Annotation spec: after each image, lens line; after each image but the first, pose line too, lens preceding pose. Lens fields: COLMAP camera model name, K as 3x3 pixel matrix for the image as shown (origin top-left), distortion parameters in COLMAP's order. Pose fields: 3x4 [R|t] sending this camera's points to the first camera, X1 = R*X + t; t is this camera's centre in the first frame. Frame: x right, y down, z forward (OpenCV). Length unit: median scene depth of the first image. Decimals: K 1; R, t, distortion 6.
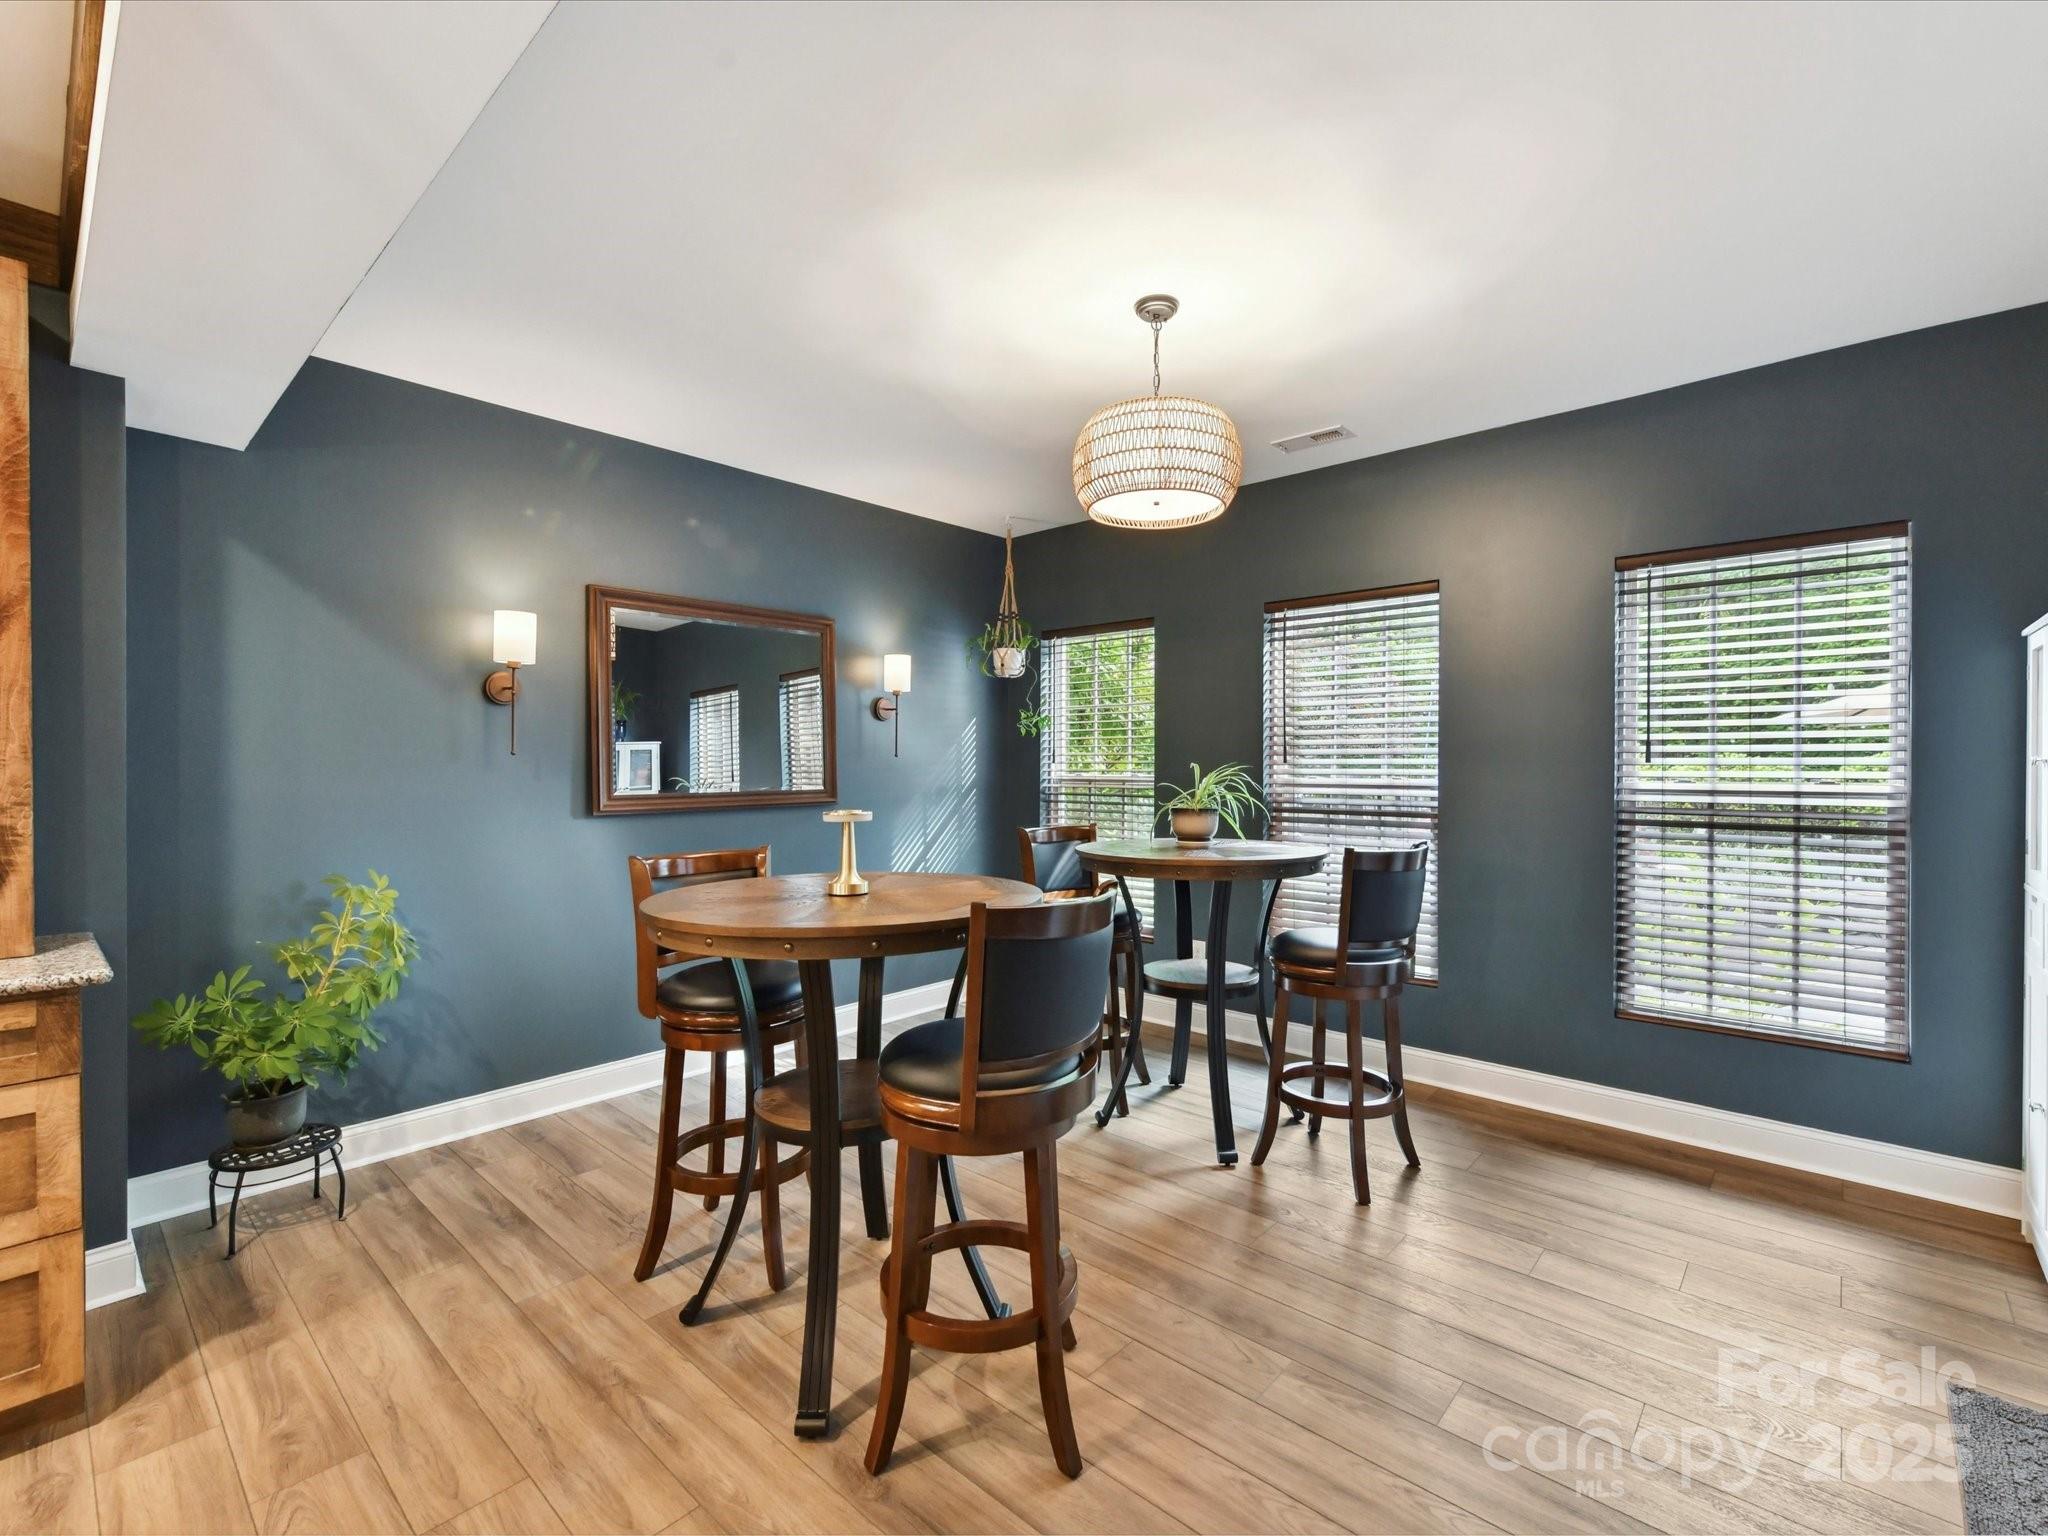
lens RADIAL K [[900.7, 0, 1036.1], [0, 900.7, 758.9], [0, 0, 1]] dist [0.002874, -0.000007]
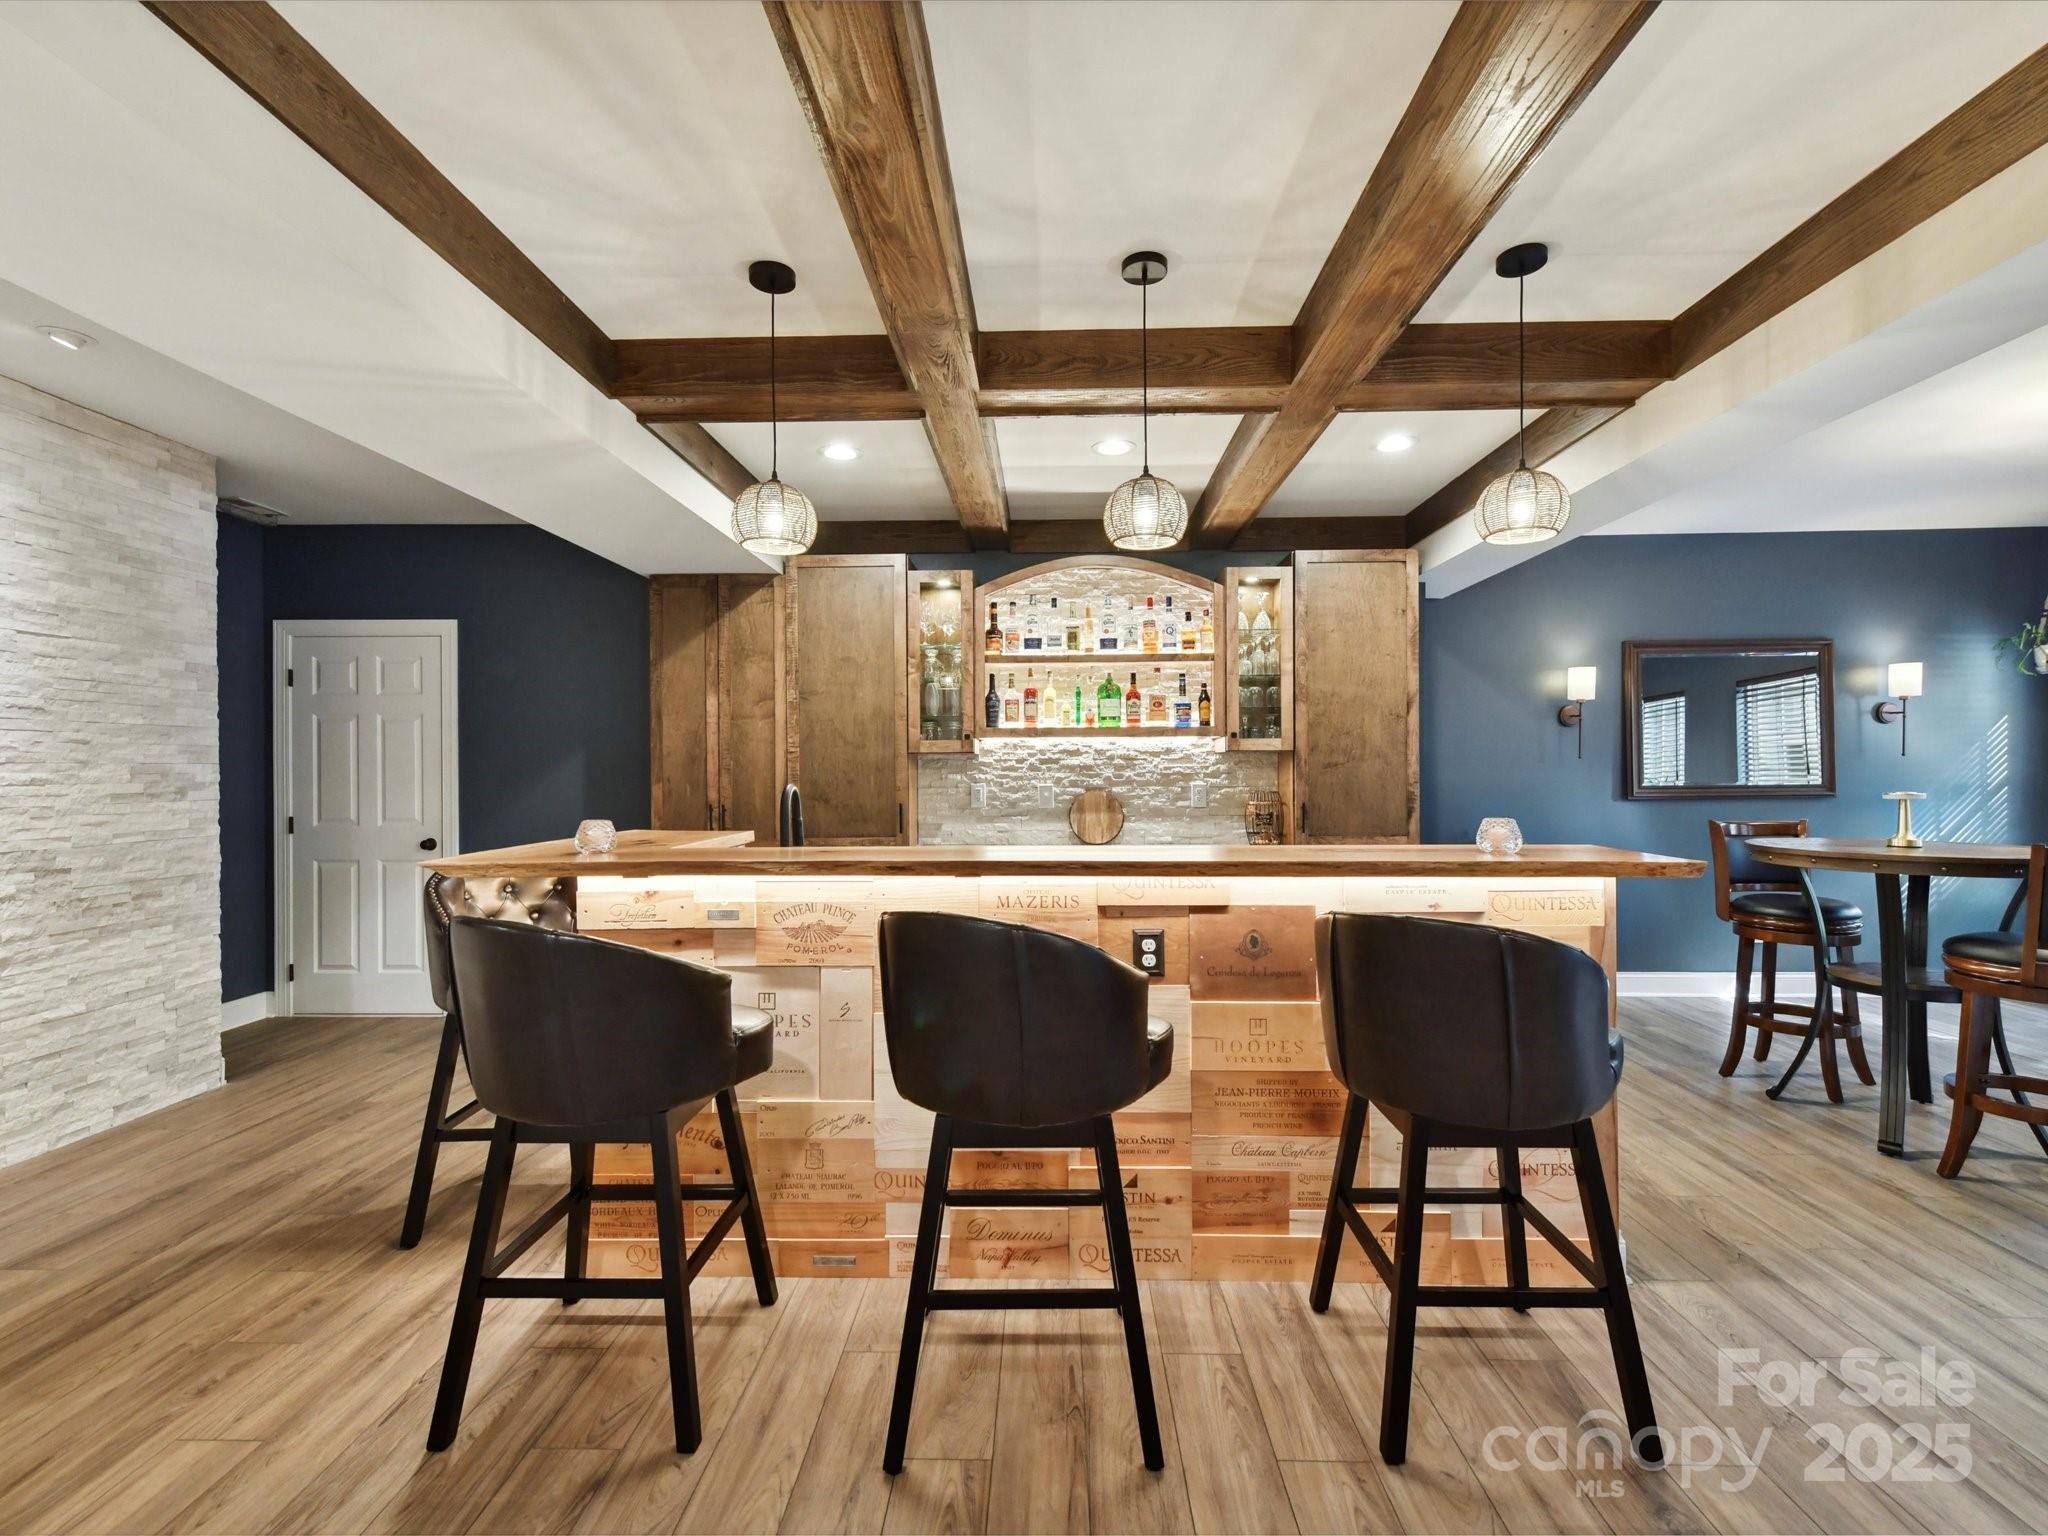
lens RADIAL K [[900.7, 0, 1036.1], [0, 900.7, 758.9], [0, 0, 1]] dist [0.002874, -0.000007]
pose [[0.640079, -0.010603, -0.768236, 0.013225], [0.009586, 0.999937, -0.005814, -0.002010], [0.768250, -0.003643, 0.640140, -0.535941]]
